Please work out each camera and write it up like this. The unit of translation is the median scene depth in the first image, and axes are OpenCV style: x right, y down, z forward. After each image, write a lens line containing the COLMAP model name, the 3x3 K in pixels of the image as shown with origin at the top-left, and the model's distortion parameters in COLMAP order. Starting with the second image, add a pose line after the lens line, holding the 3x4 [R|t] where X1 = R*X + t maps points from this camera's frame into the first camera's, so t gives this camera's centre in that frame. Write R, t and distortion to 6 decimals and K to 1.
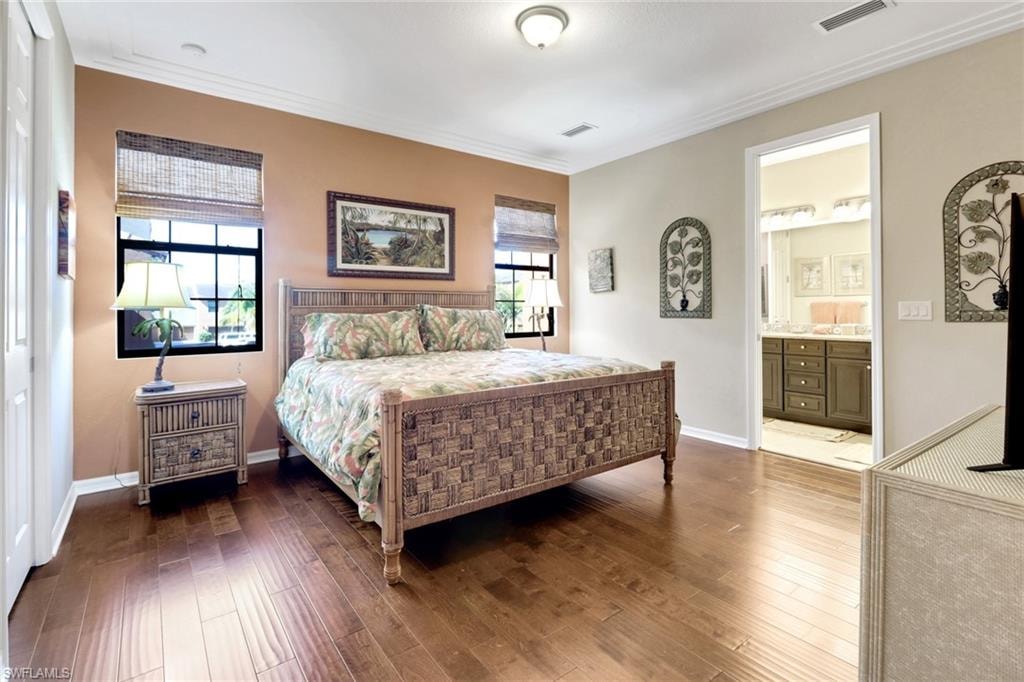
lens RADIAL K [[480.8, 0, 509.0], [0, 480.8, 301.1], [0, 0, 1]] dist [0.001700, 0.000130]
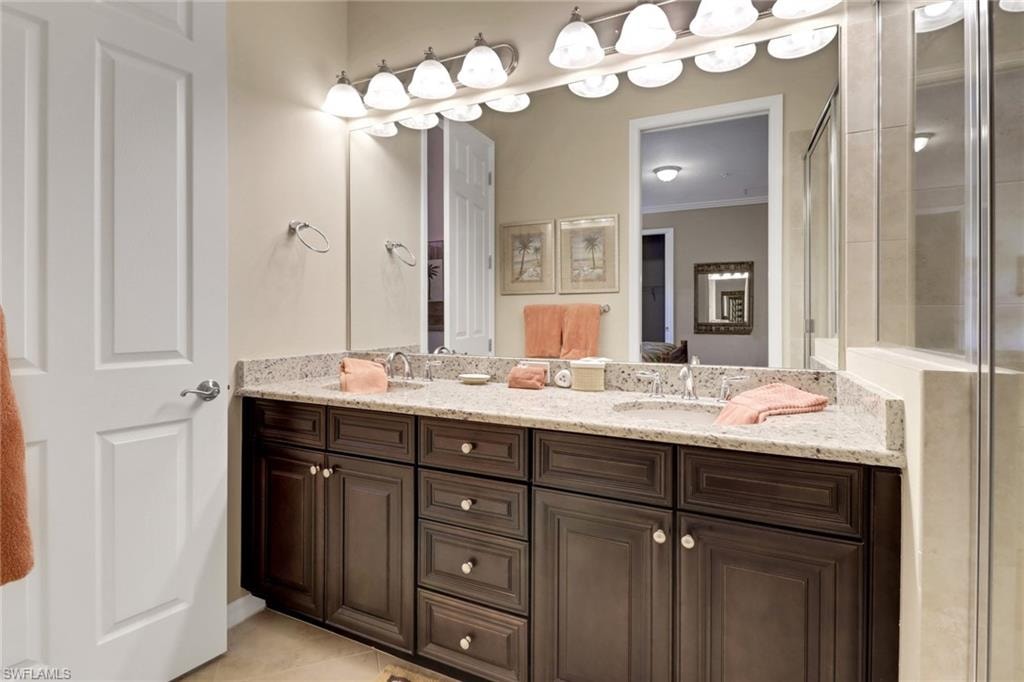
lens RADIAL K [[472.9, 0, 511.2], [0, 472.9, 312.7], [0, 0, 1]] dist [0.003759, 0.000211]
pose [[0.883556, 0.005958, 0.468288, 0.376738], [-0.009763, 0.999936, 0.005697, 0.008166], [-0.468224, -0.009606, 0.883557, 0.553320]]
